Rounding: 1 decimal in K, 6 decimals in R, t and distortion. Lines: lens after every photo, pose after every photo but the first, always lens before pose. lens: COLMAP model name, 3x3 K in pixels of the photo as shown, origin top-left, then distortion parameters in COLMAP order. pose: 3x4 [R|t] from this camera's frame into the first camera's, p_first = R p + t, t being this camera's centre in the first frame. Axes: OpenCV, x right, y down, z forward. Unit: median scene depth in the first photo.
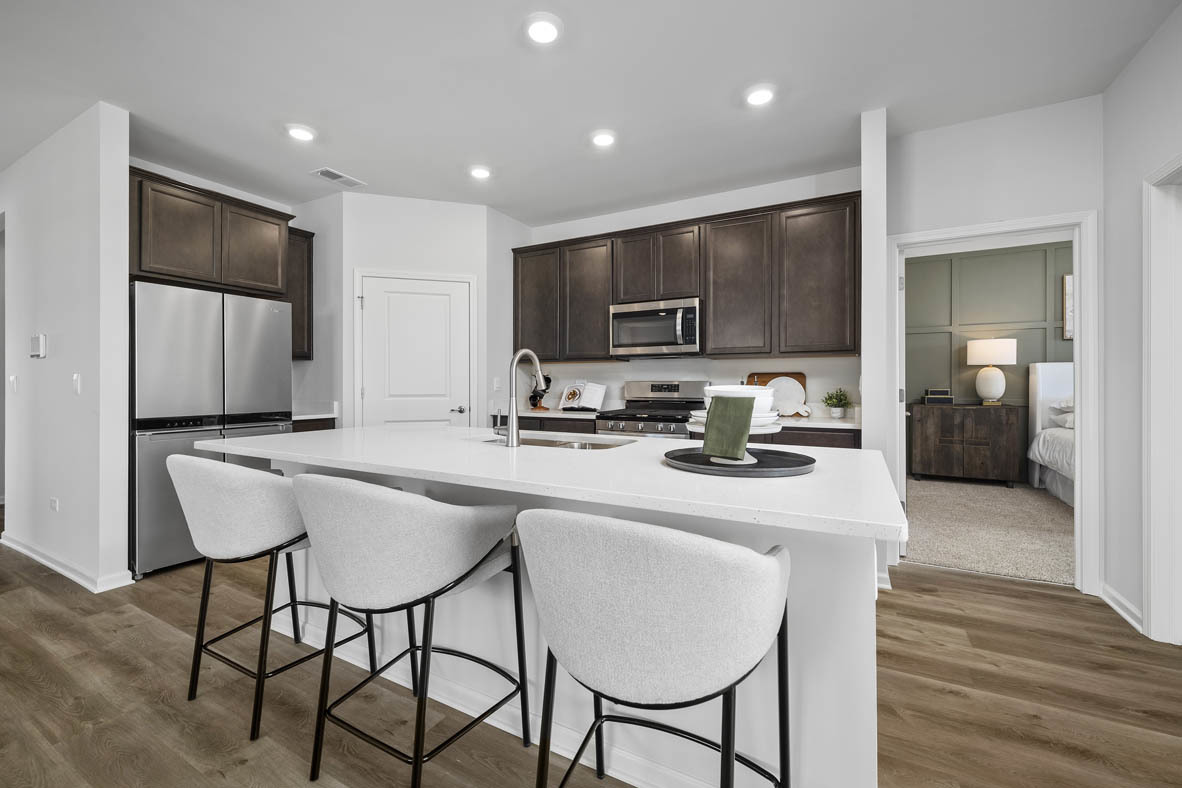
lens RADIAL K [[488.5, 0, 588.2], [0, 488.5, 383.3], [0, 0, 1]] dist [-0.000713, -0.000009]
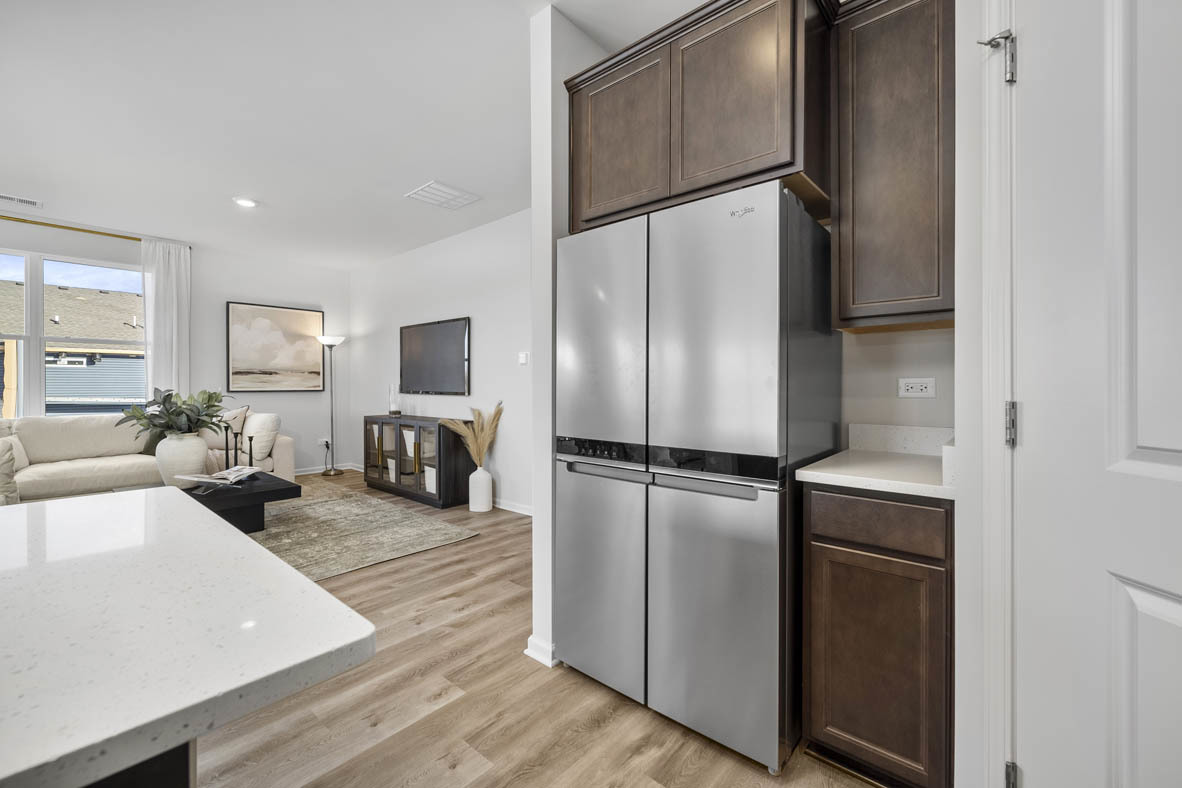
lens RADIAL K [[488.5, 0, 588.2], [0, 488.5, 383.3], [0, 0, 1]] dist [-0.000713, -0.000009]
pose [[-0.215213, 0.000151, -0.976567, -0.189708], [0.003385, 0.999994, -0.000591, -0.002051], [0.976561, -0.003433, -0.215213, 0.910982]]
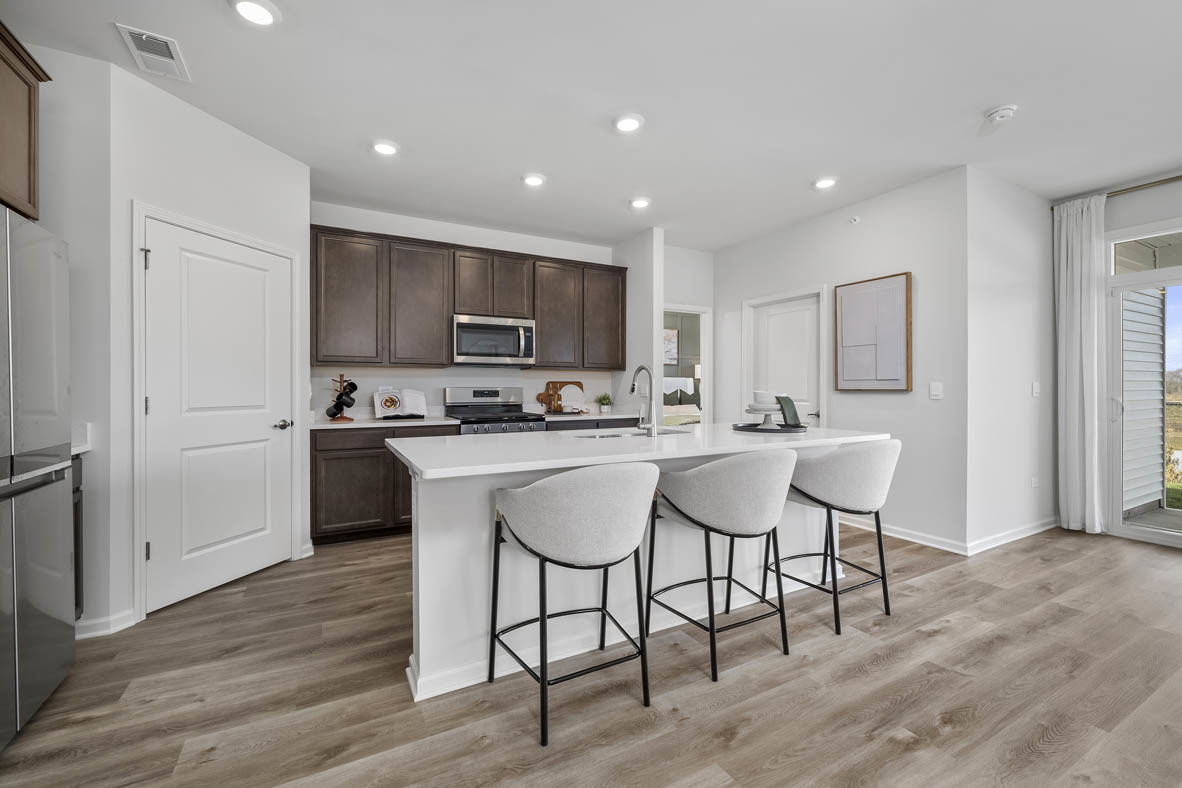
lens RADIAL K [[486.8, 0, 587.8], [0, 486.8, 390.8], [0, 0, 1]] dist [-0.002154, -0.000318]
pose [[0.542249, -0.004474, 0.840206, -0.730085], [-0.000382, 0.999984, 0.005571, -0.003276], [-0.840218, -0.003342, 0.542238, 0.216022]]
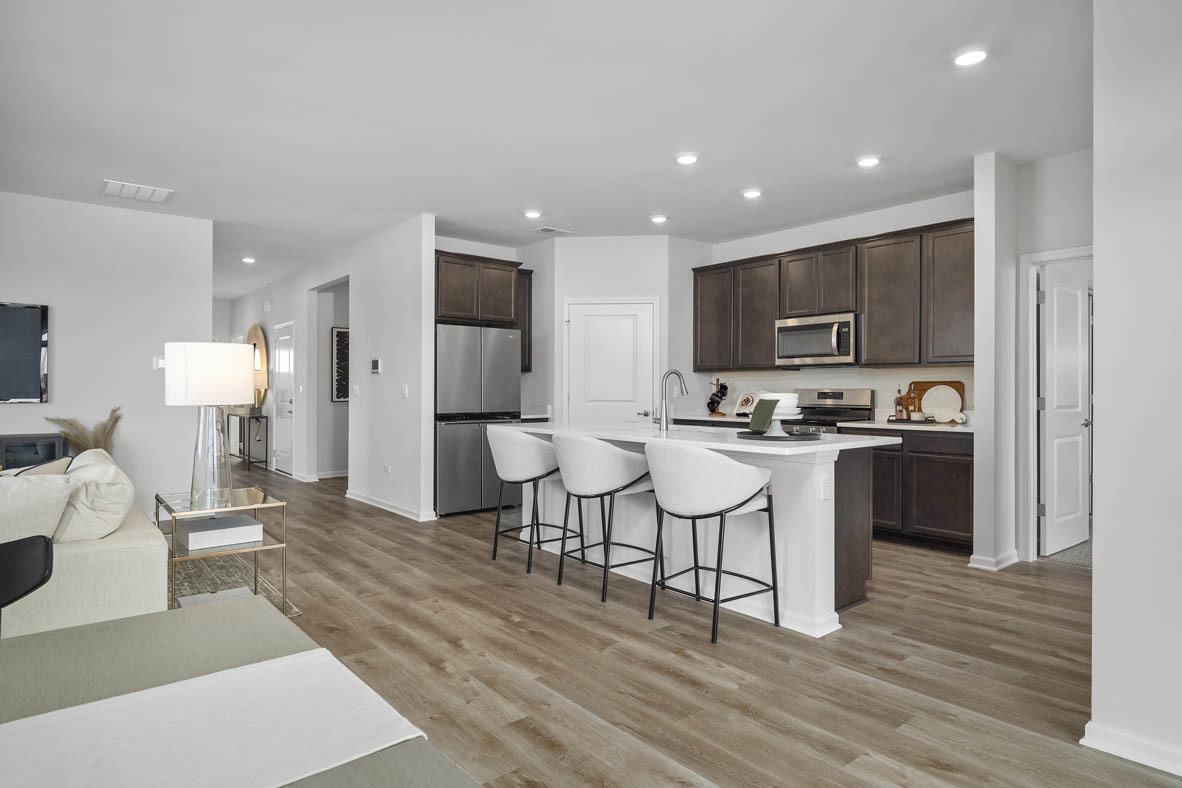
lens RADIAL K [[666.3, 0, 587.5], [0, 666.3, 389.0], [0, 0, 1]] dist [0.000277, -0.000121]
pose [[0.929263, 0.001683, -0.369415, 0.223867], [-0.001919, 0.999998, -0.000271, -0.003608], [0.369414, 0.000961, 0.929264, -0.599277]]
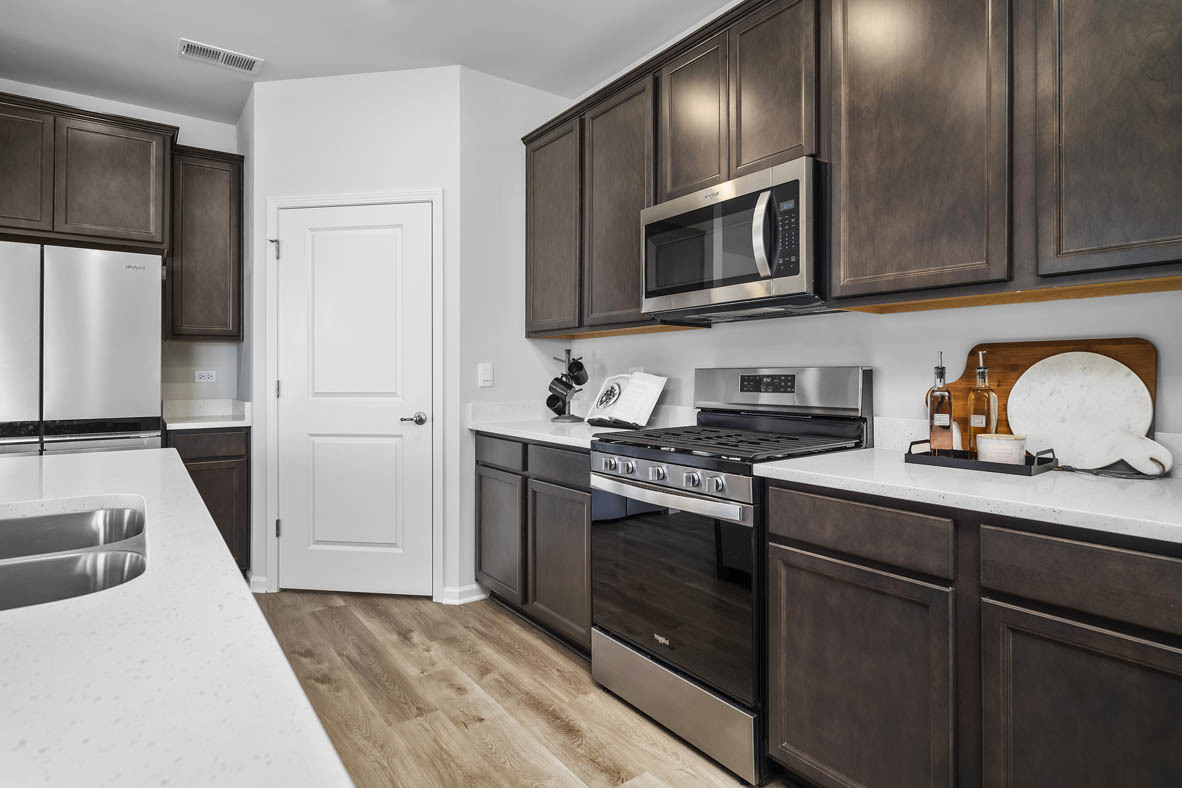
lens RADIAL K [[621.9, 0, 588.9], [0, 621.9, 372.5], [0, 0, 1]] dist [0.000622, -0.000107]
pose [[0.905182, -0.003797, -0.425007, 0.278407], [0.004386, 0.999990, 0.000409, -0.001043], [0.425002, -0.002235, 0.905190, 0.465890]]
